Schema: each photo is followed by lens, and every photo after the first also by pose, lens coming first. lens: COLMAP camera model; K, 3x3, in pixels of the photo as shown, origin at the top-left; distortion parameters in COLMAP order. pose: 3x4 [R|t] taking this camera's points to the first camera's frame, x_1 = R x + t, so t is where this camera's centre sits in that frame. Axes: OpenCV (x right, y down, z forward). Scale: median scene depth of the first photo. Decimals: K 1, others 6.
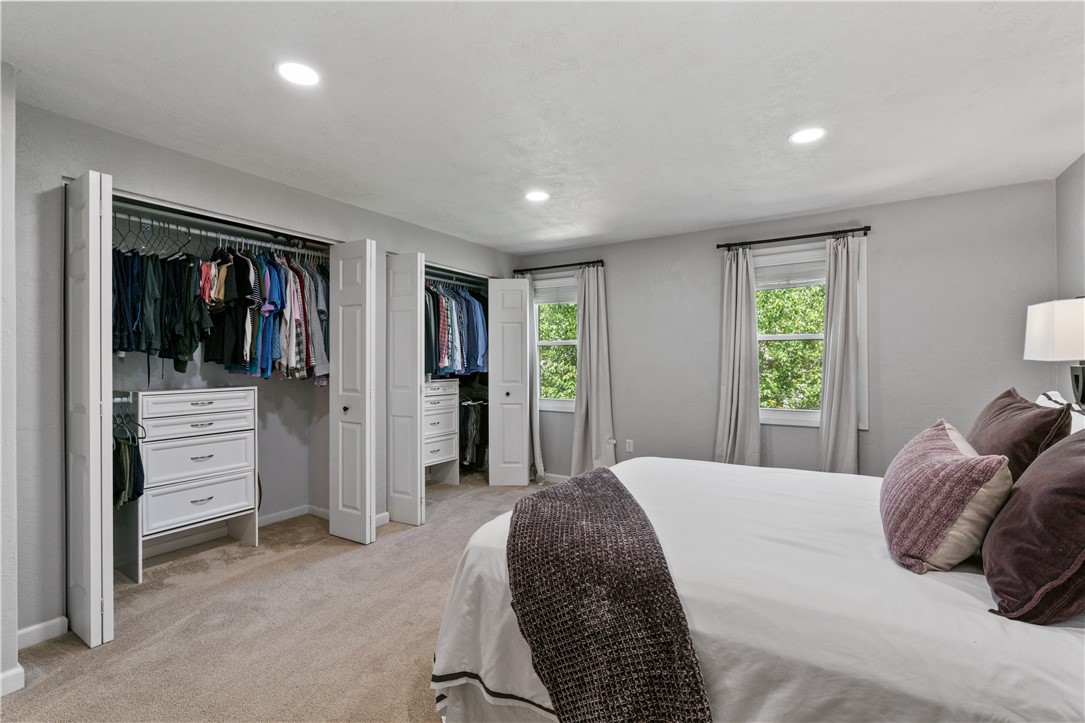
lens RADIAL K [[493.3, 0, 541.5], [0, 493.3, 367.3], [0, 0, 1]] dist [-0.000310, 0.000568]
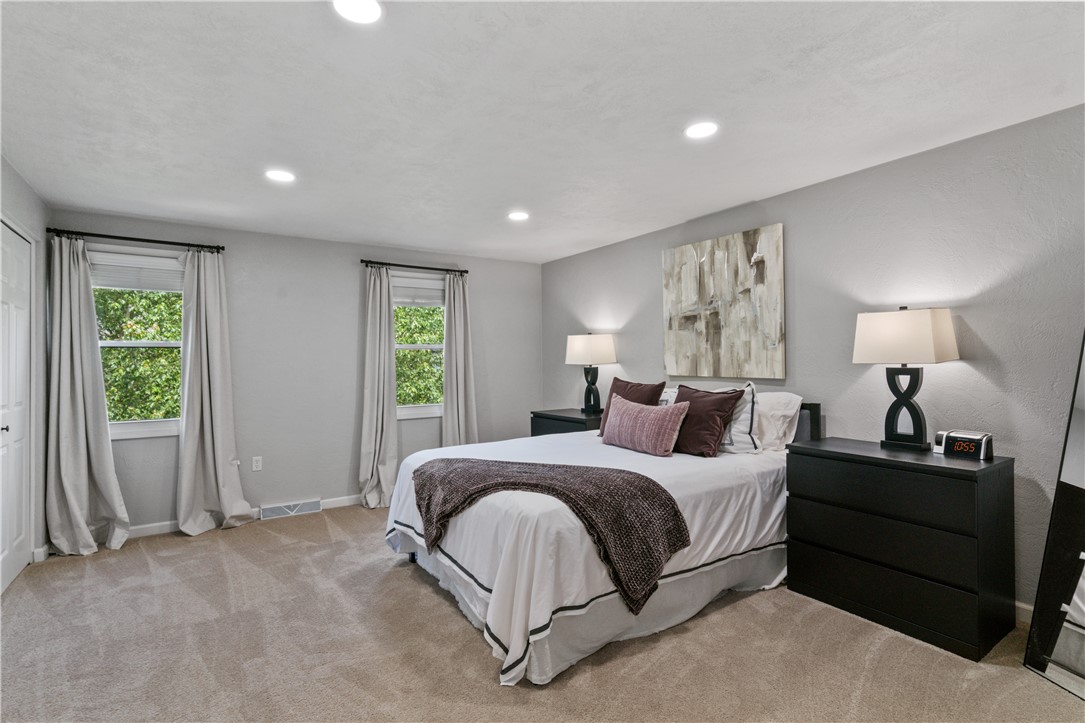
lens RADIAL K [[522.0, 0, 540.8], [0, 522.0, 352.8], [0, 0, 1]] dist [-0.001597, -0.001184]
pose [[0.394034, 0.011313, 0.919026, -0.567239], [0.019231, 0.999604, -0.020551, -0.010280], [-0.918894, 0.025772, 0.393661, 0.191255]]
